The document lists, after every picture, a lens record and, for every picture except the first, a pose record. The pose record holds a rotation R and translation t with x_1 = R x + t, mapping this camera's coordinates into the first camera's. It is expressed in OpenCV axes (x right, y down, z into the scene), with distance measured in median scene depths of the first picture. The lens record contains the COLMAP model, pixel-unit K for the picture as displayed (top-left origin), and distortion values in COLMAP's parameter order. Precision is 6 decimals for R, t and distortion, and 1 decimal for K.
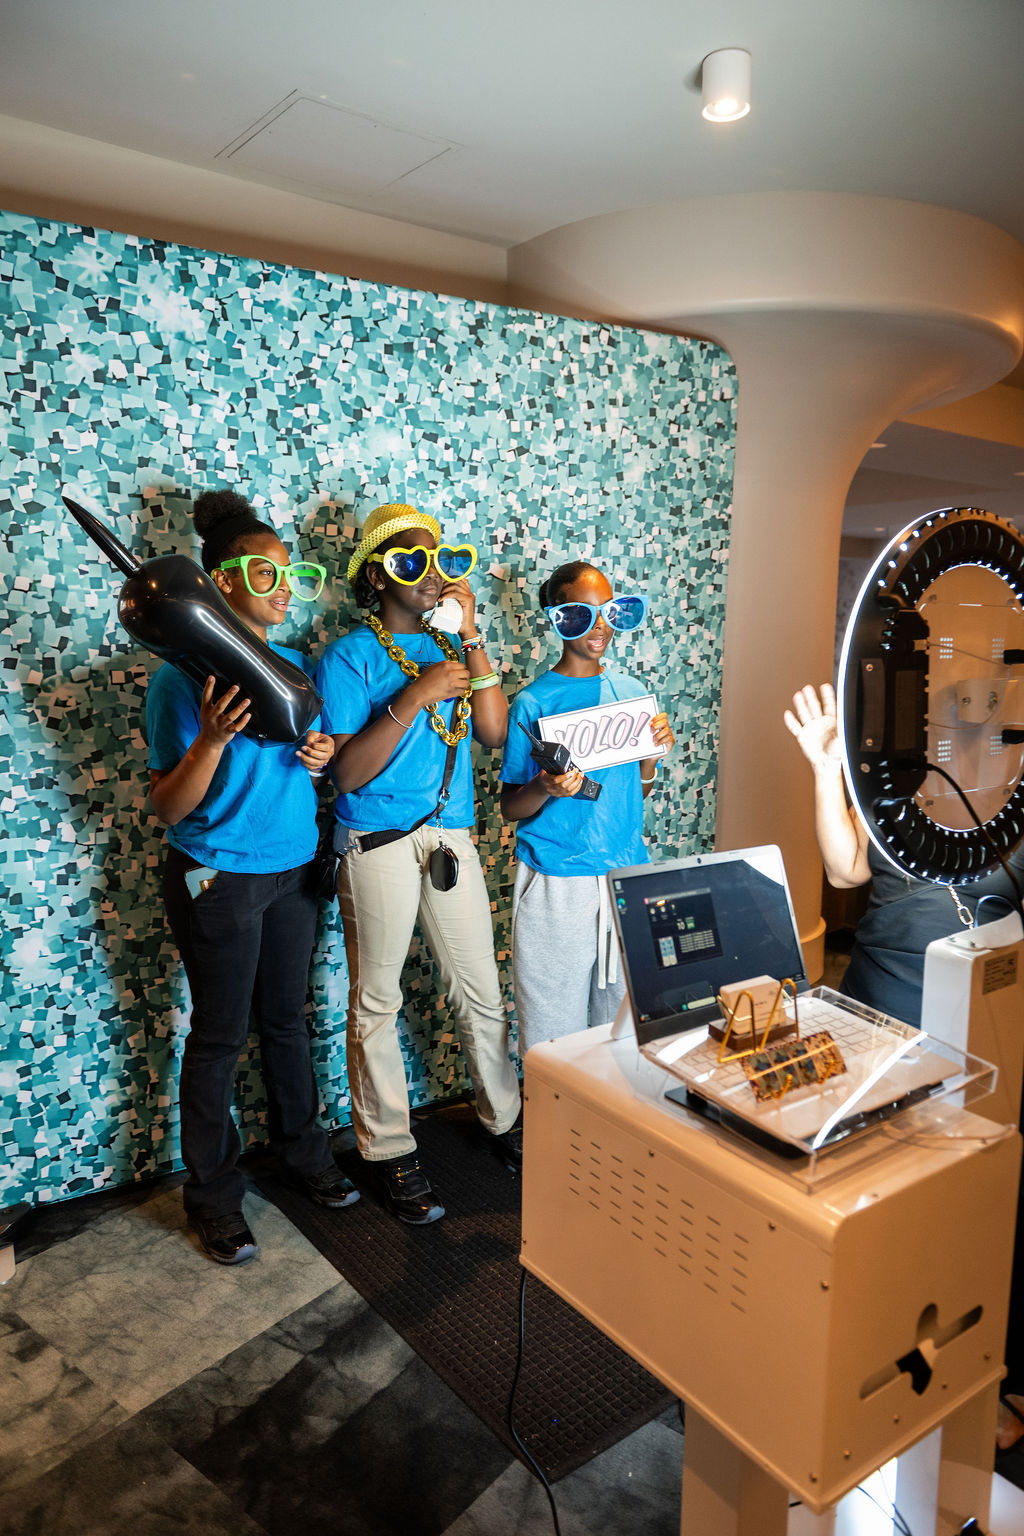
lens RADIAL K [[1049.3, 0, 508.6], [0, 1049.3, 771.2], [0, 0, 1]] dist [-0.003257, 0.001676]
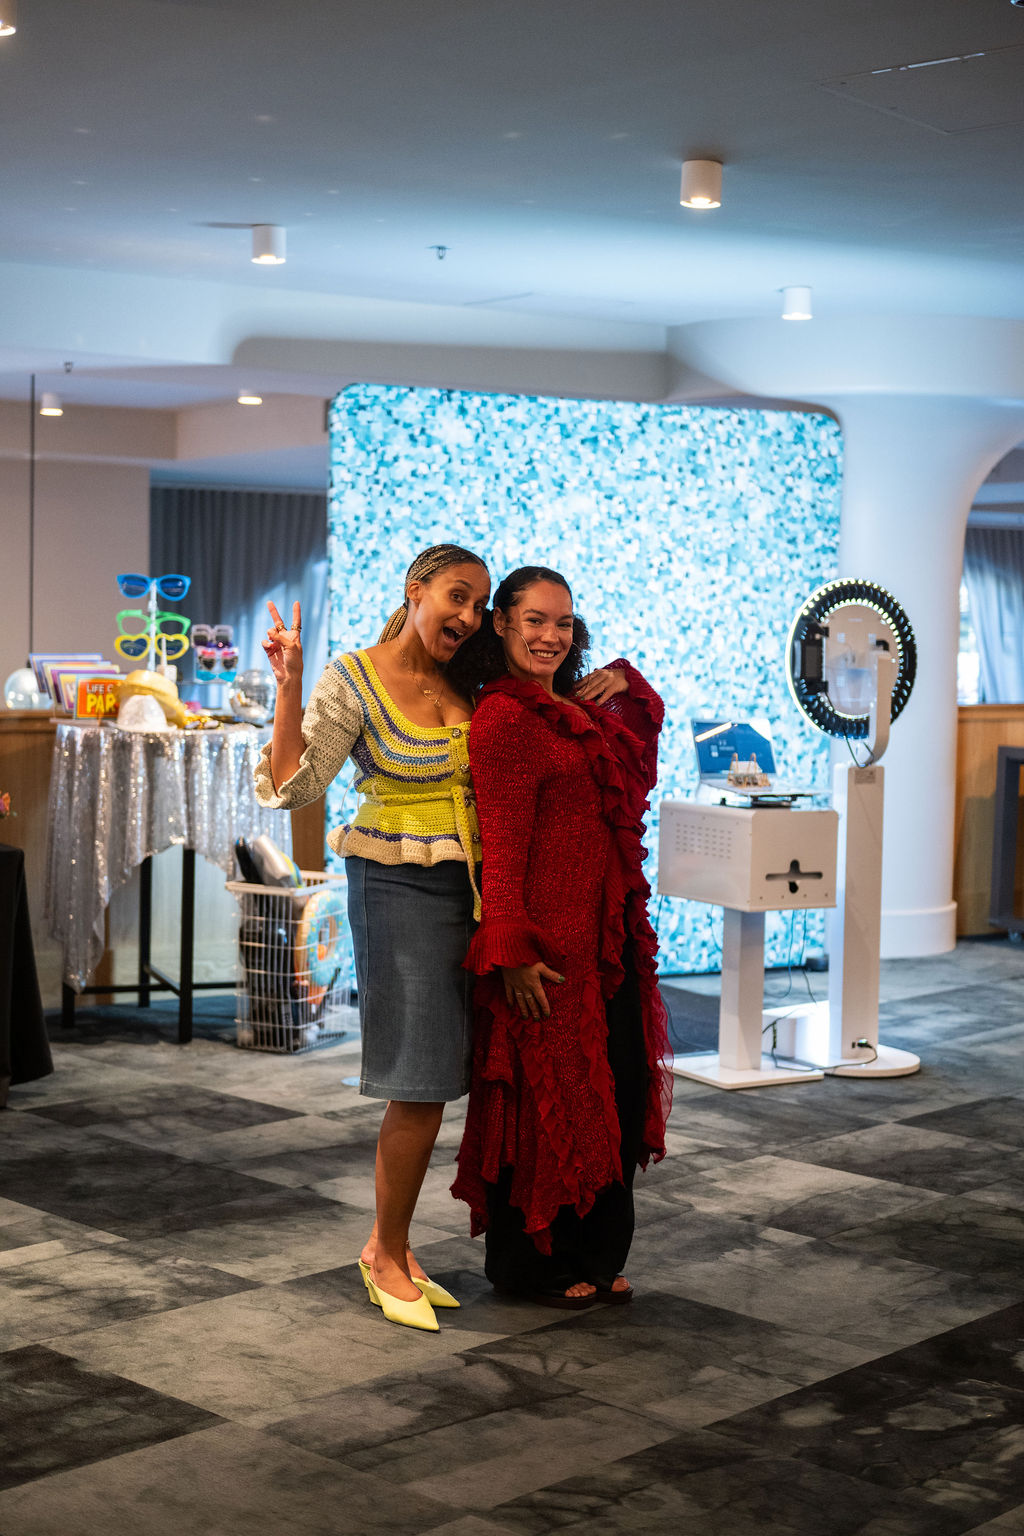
lens RADIAL K [[2320.0, 0, 510.3], [0, 2320.0, 758.2], [0, 0, 1]] dist [0.008276, 0.000000]
pose [[0.997072, 0.015968, -0.074776, 0.034517], [-0.021957, 0.996556, -0.079963, 0.292924], [0.073242, 0.081370, 0.993989, -2.111382]]
